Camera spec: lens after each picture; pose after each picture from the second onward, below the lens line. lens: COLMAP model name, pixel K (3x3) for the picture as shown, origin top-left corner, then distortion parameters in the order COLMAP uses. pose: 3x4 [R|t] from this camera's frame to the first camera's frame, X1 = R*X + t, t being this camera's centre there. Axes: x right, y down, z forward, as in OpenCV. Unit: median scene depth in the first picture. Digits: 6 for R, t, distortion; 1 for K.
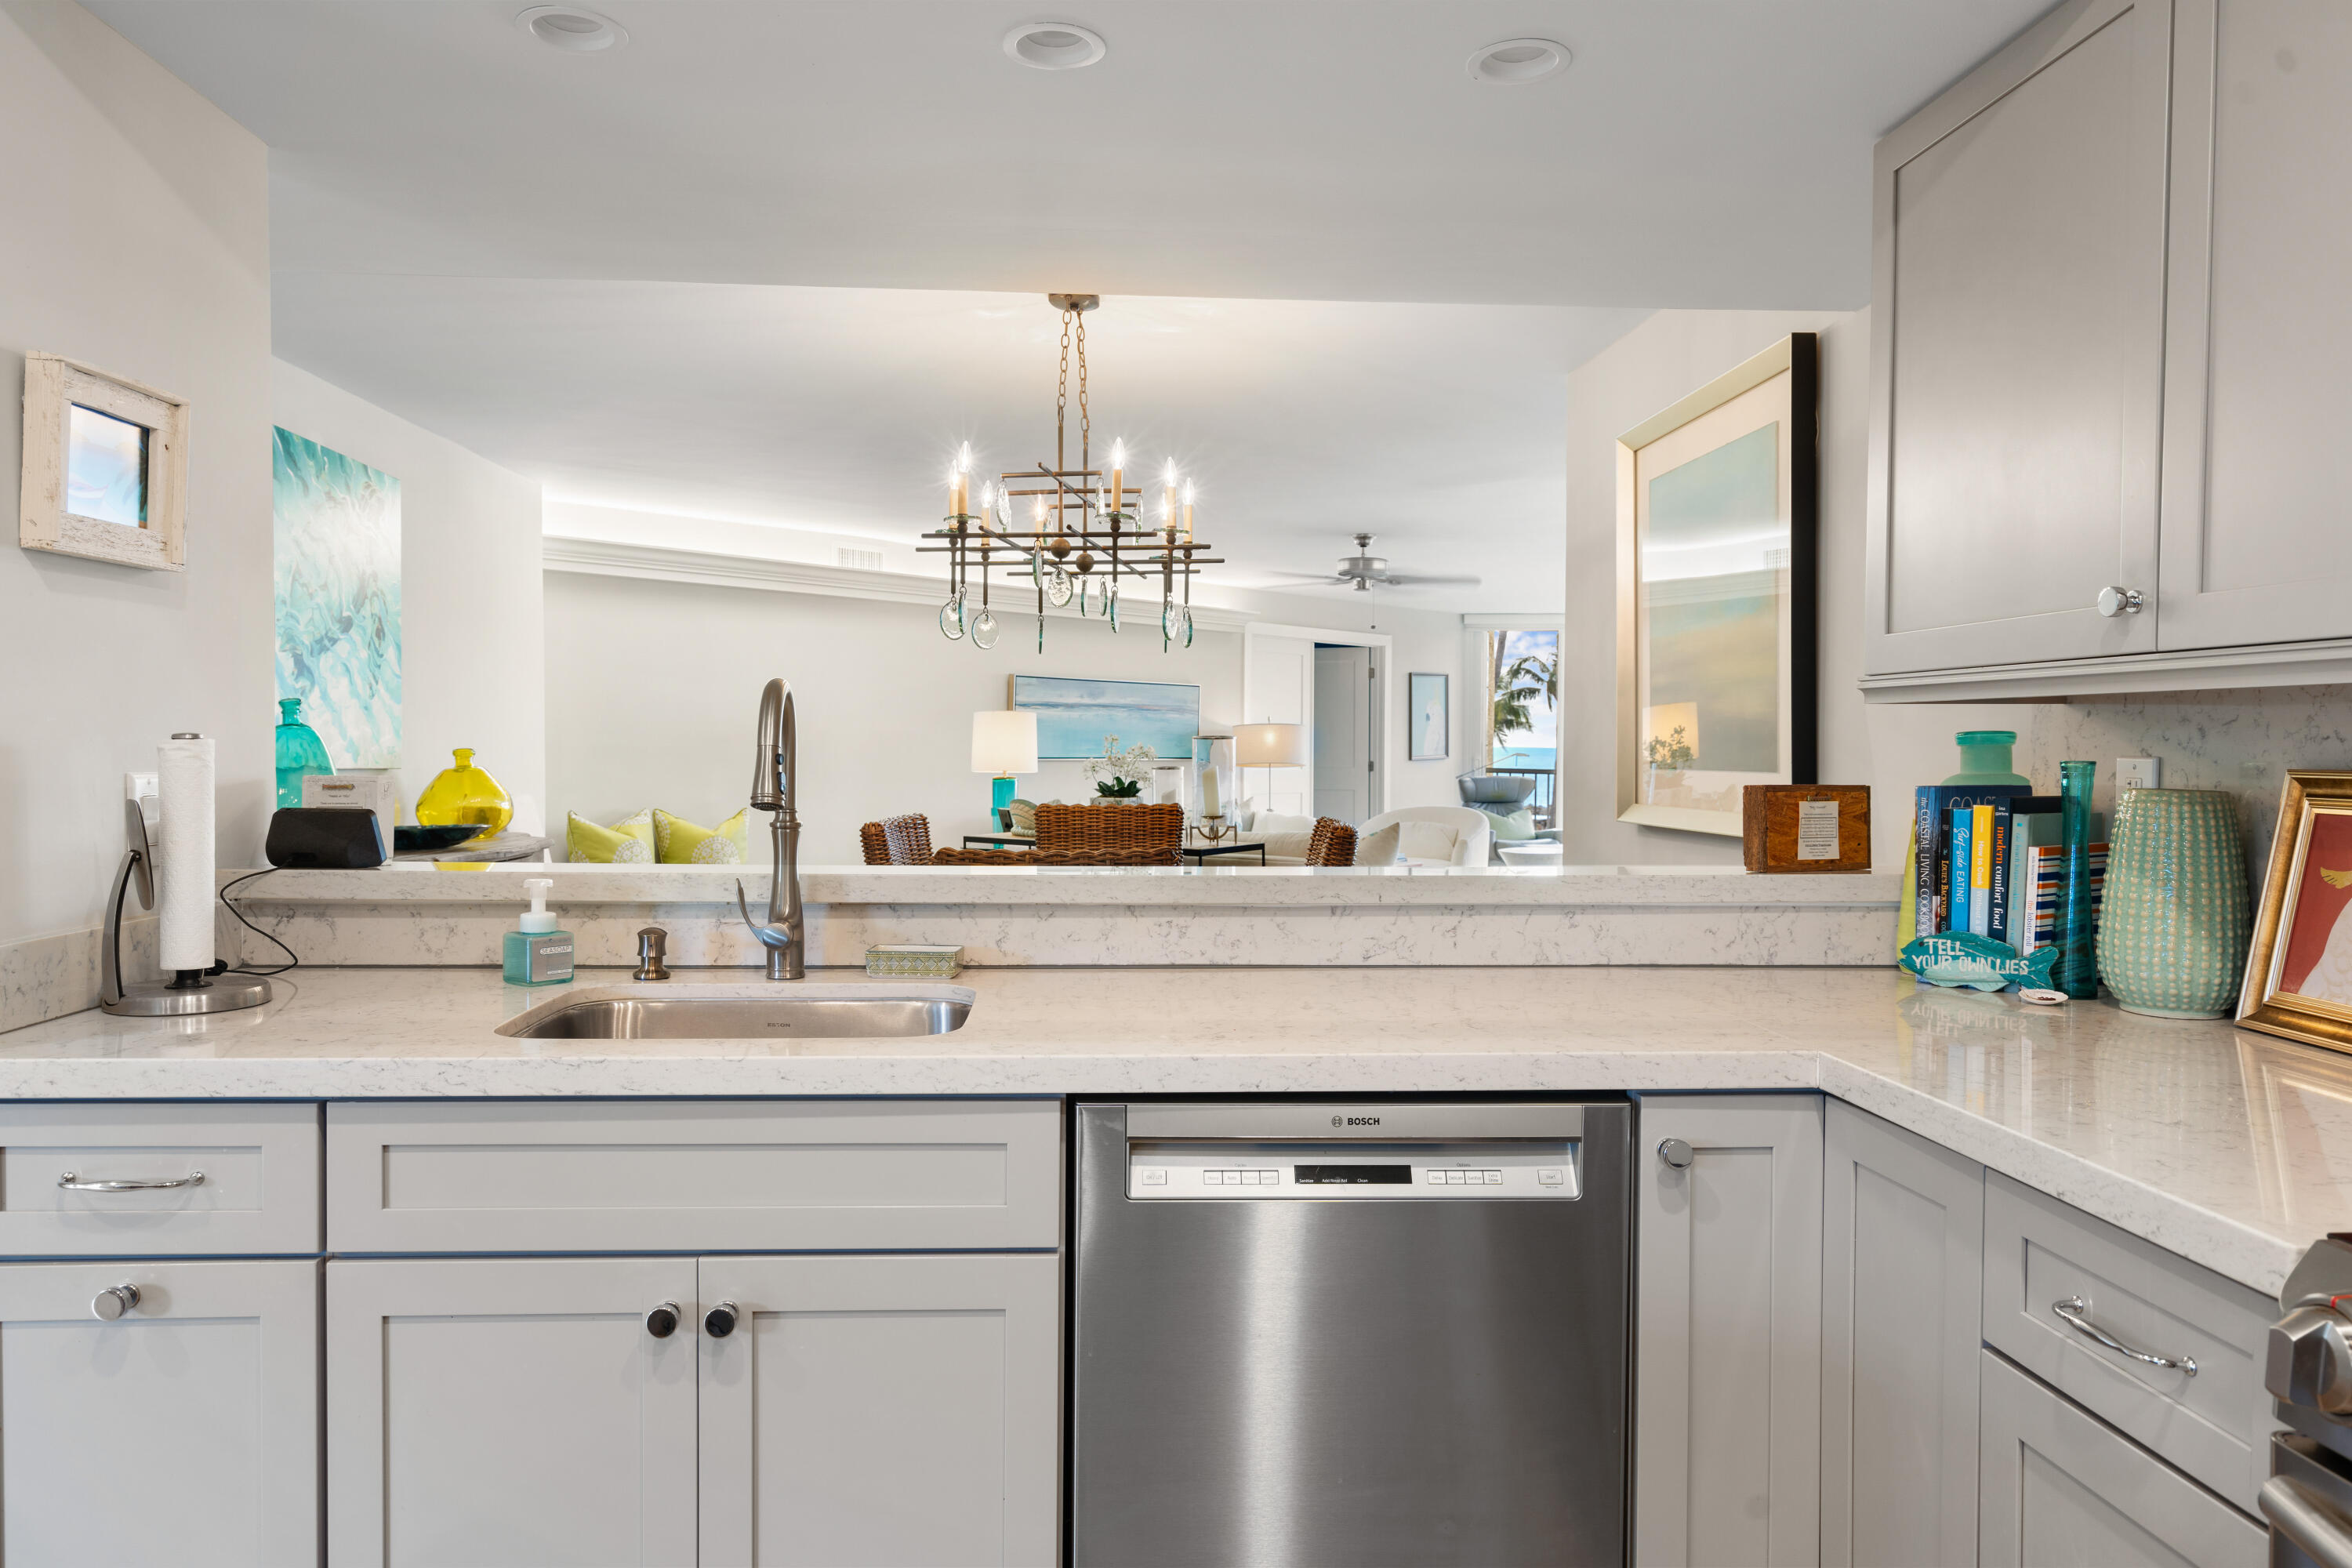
lens RADIAL K [[1613.9, 0, 1176.0], [0, 1613.9, 784.0], [0, 0, 1]] dist [-0.000524, -0.000041]
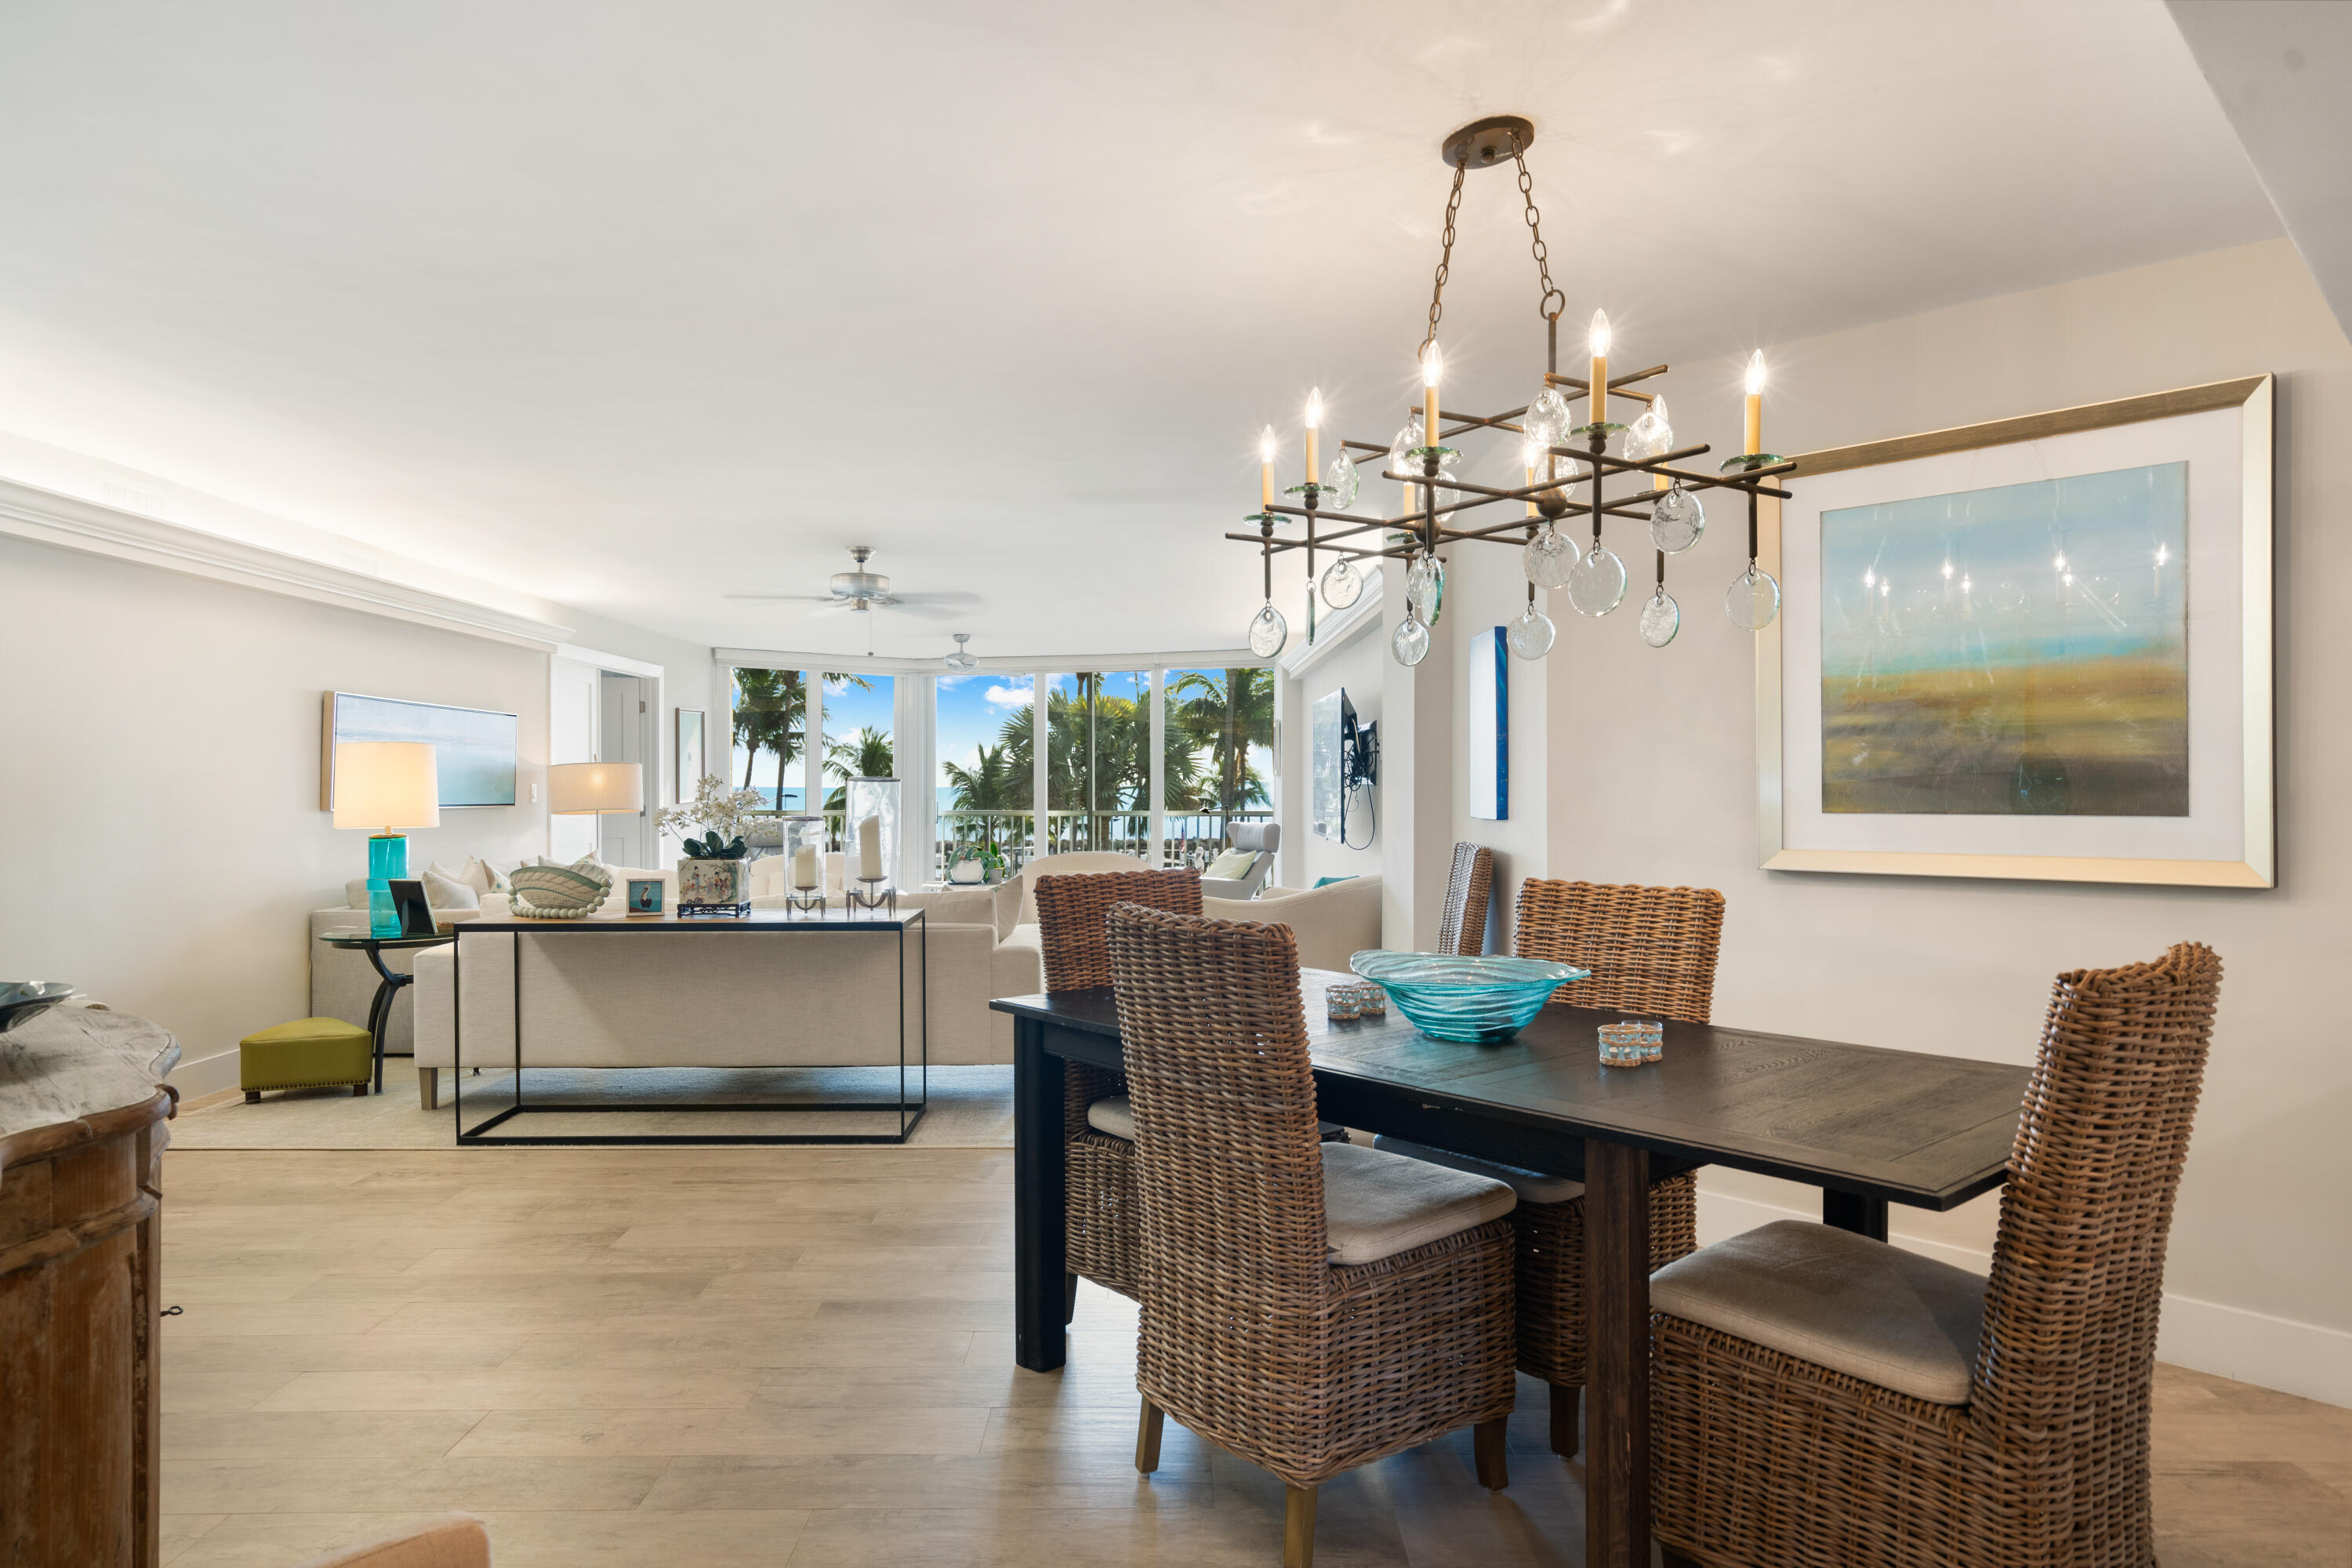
lens RADIAL K [[1447.4, 0, 1176.0], [0, 1447.4, 784.0], [0, 0, 1]] dist [-0.000177, 0.000034]
pose [[0.772425, -0.002713, 0.635100, -0.197137], [0.018056, 0.999680, -0.017690, -0.007168], [-0.634849, 0.025132, 0.772227, 0.224129]]
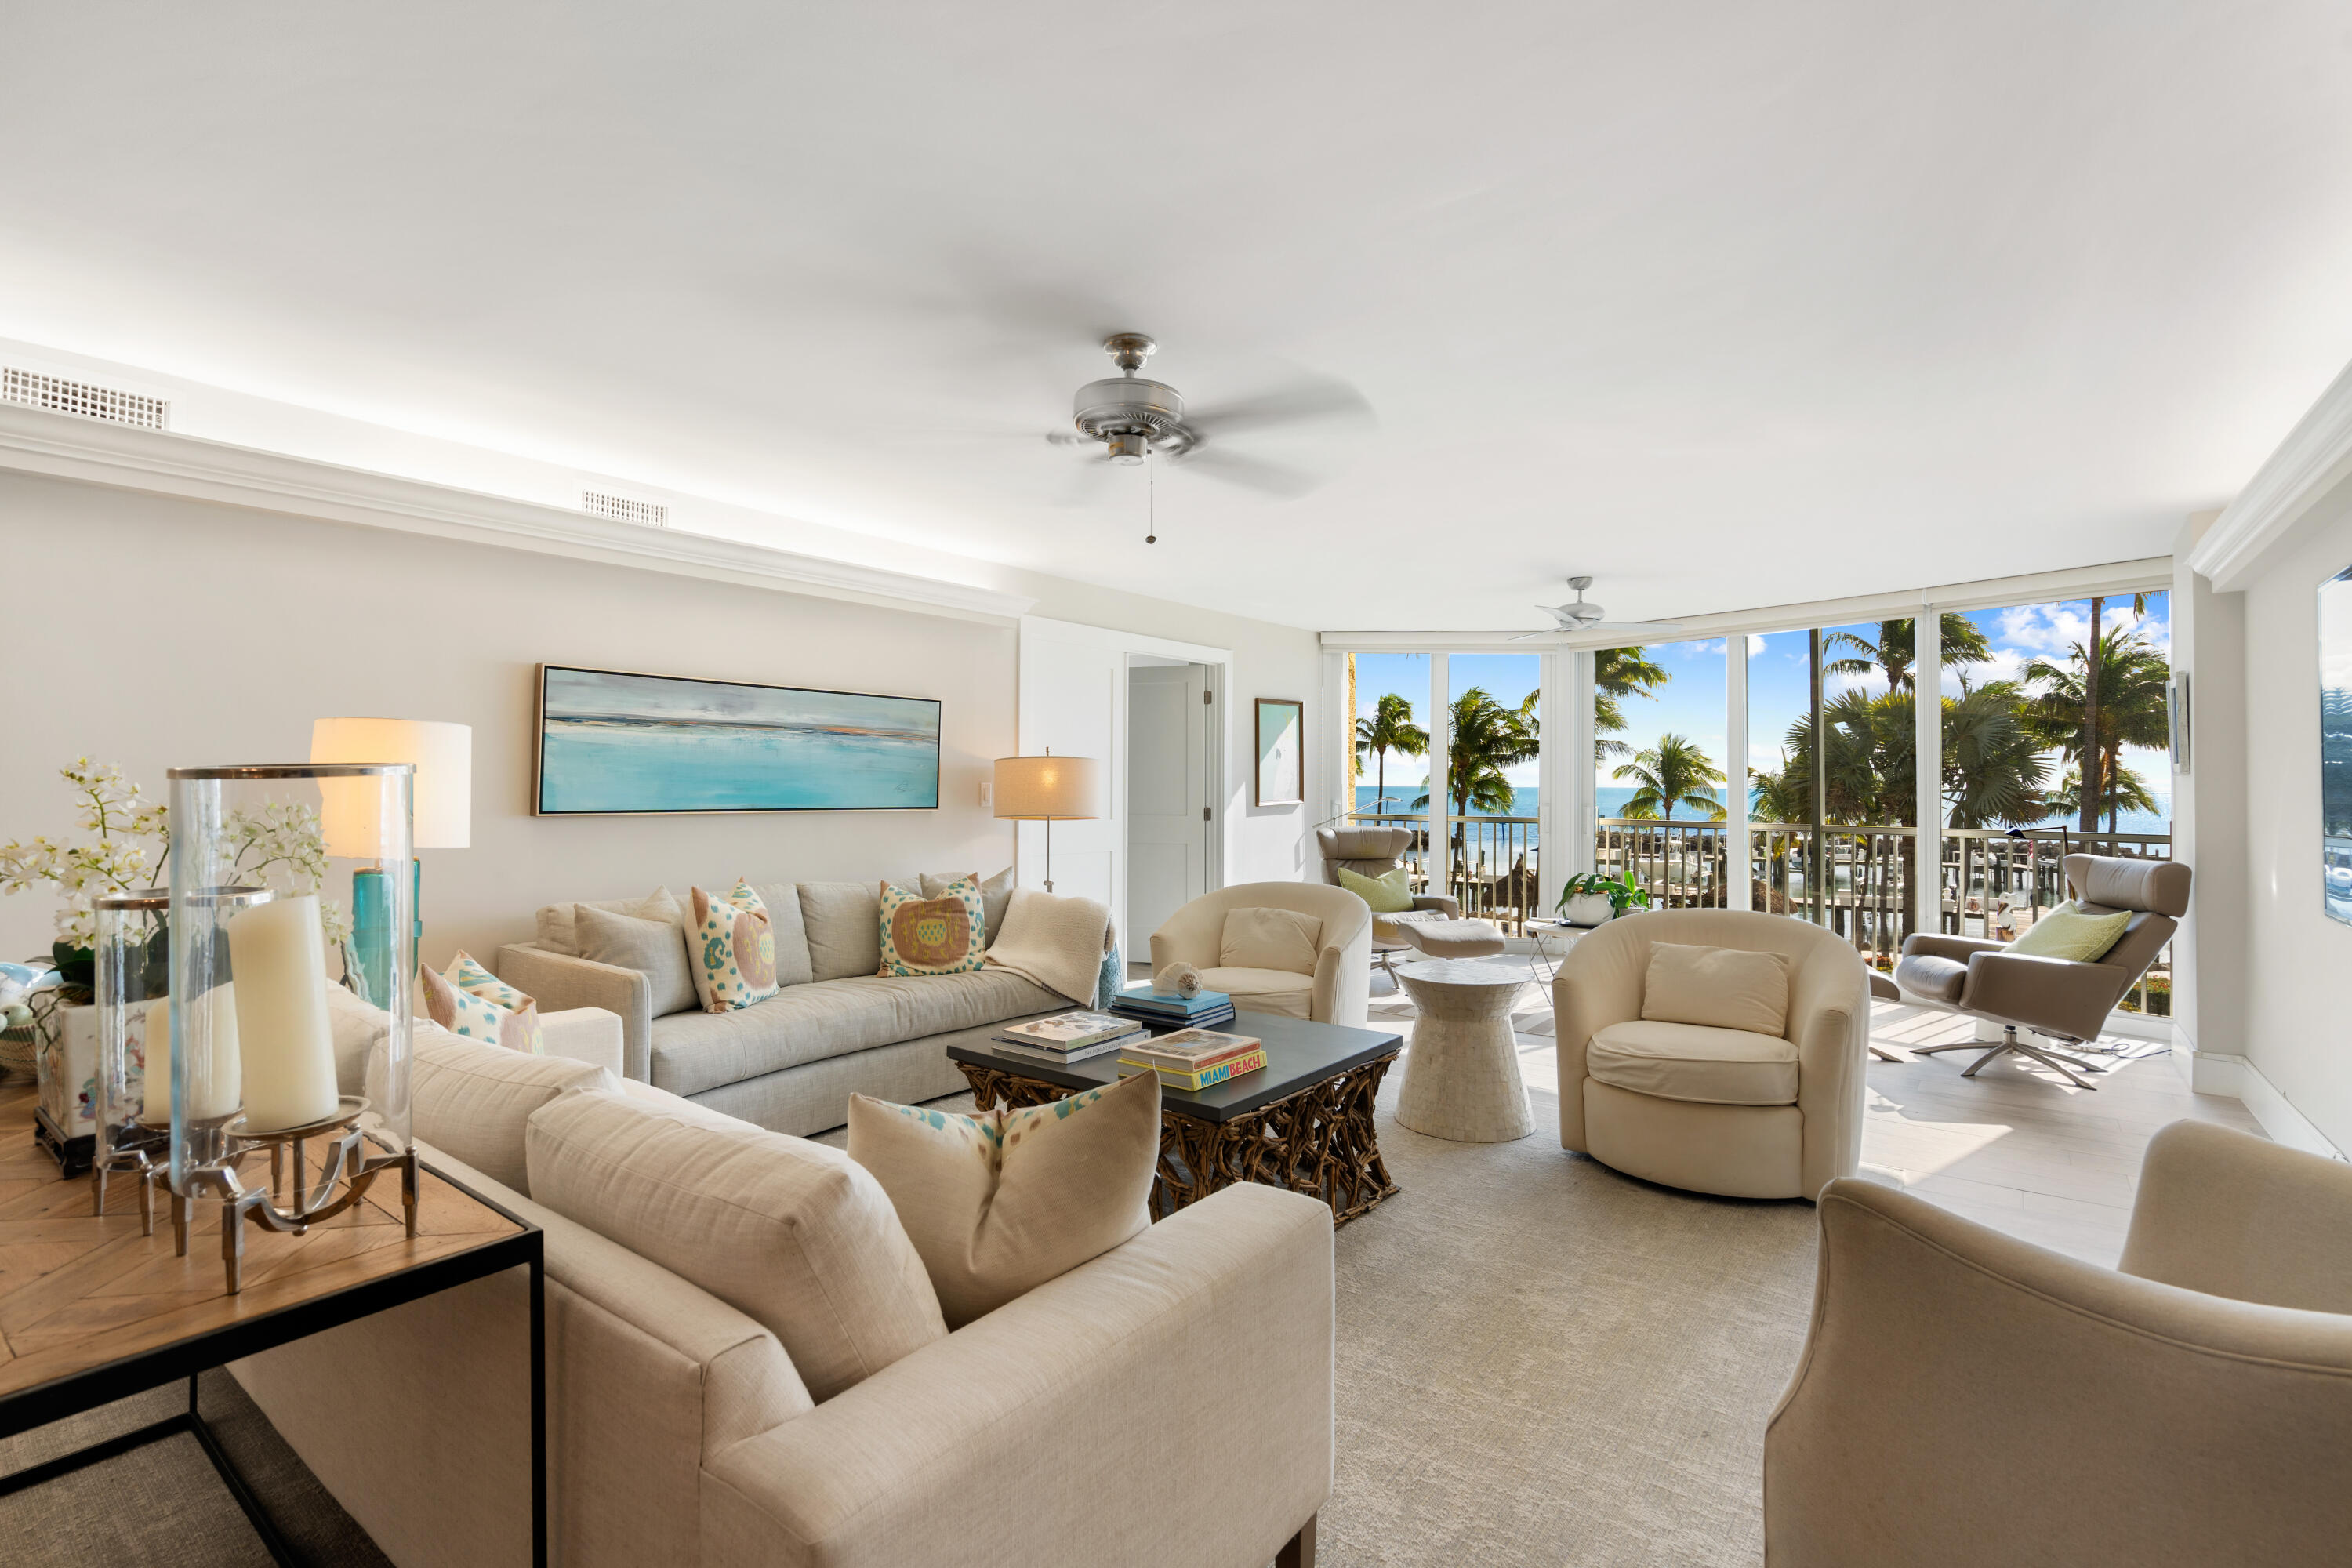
lens RADIAL K [[1131.1, 0, 1124.1], [0, 1131.1, 761.7], [0, 0, 1]] dist [-0.001245, -0.000213]
pose [[0.999890, 0.002207, 0.014682, 0.086124], [-0.001557, 0.999025, -0.044110, -0.014525], [-0.014765, 0.044083, 0.998919, 0.531339]]
